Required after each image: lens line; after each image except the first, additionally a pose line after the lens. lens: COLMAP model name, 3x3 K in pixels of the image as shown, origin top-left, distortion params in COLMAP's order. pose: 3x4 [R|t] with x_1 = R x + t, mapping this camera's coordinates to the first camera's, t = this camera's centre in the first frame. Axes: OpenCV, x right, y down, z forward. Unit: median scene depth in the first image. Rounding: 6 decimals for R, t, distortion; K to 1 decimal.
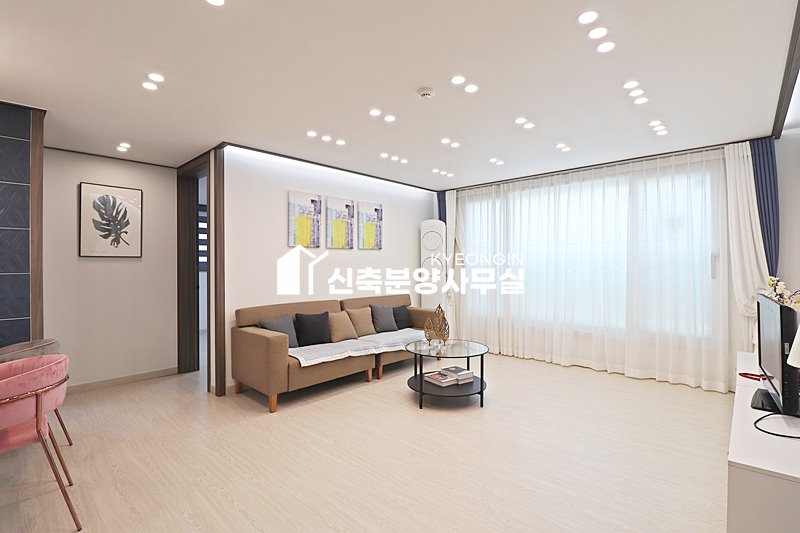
lens RADIAL K [[371.4, 0, 400.7], [0, 371.4, 263.3], [0, 0, 1]] dist [-0.001820, -0.015063]
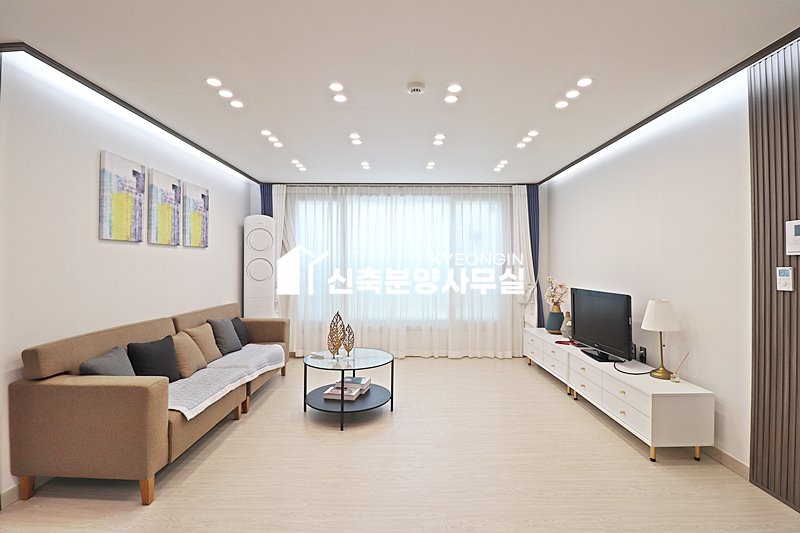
lens RADIAL K [[371.4, 0, 400.7], [0, 371.4, 263.3], [0, 0, 1]] dist [-0.001820, -0.015063]
pose [[0.735338, 0.008761, 0.677644, -0.333027], [-0.007253, 0.999961, -0.005057, -0.004346], [-0.677662, -0.001196, 0.735372, 0.185282]]
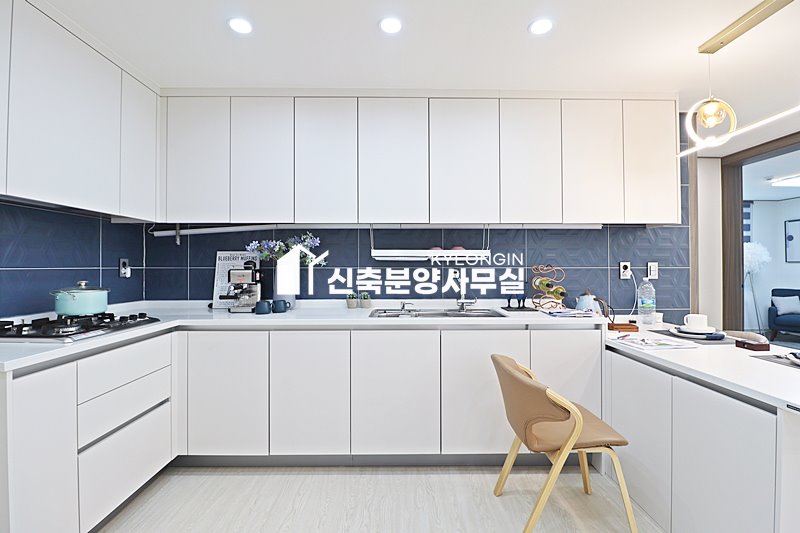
lens RADIAL K [[377.2, 0, 399.9], [0, 377.2, 262.5], [0, 0, 1]] dist [0.000487, -0.015552]
pose [[0.687356, -0.001797, -0.726319, -0.481023], [-0.002045, 0.999988, -0.004409, 0.011807], [0.726318, 0.004516, 0.687344, -0.224154]]
